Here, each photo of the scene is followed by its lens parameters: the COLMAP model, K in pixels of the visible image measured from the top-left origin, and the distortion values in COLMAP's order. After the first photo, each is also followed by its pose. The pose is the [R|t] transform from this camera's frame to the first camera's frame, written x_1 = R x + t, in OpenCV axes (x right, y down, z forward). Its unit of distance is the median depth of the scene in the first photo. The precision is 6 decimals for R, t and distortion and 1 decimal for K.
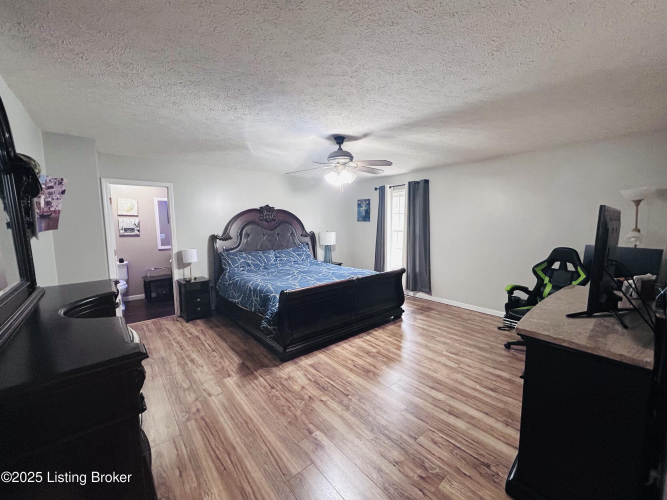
lens RADIAL K [[263.5, 0, 334.1], [0, 263.5, 249.1], [0, 0, 1]] dist [-0.007692, 0.000367]
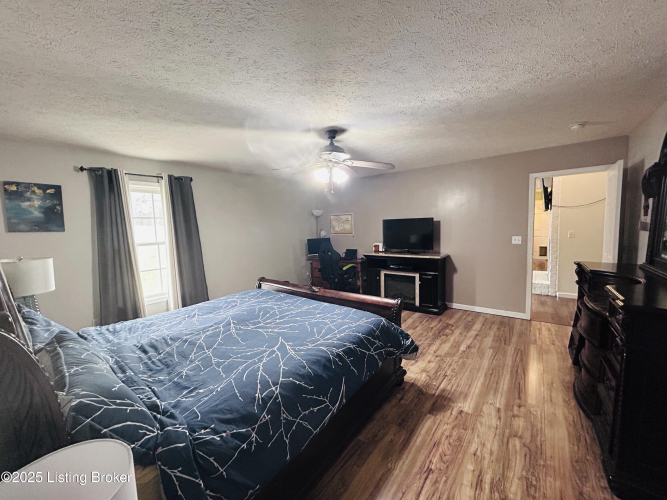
lens RADIAL K [[263.5, 0, 333.8], [0, 263.5, 251.5], [0, 0, 1]] dist [-0.007692, 0.000367]
pose [[-0.205800, -0.075077, 0.975710, -1.143786], [0.131209, 0.985933, 0.103539, -0.136317], [-0.969758, 0.149331, -0.193054, 1.575183]]
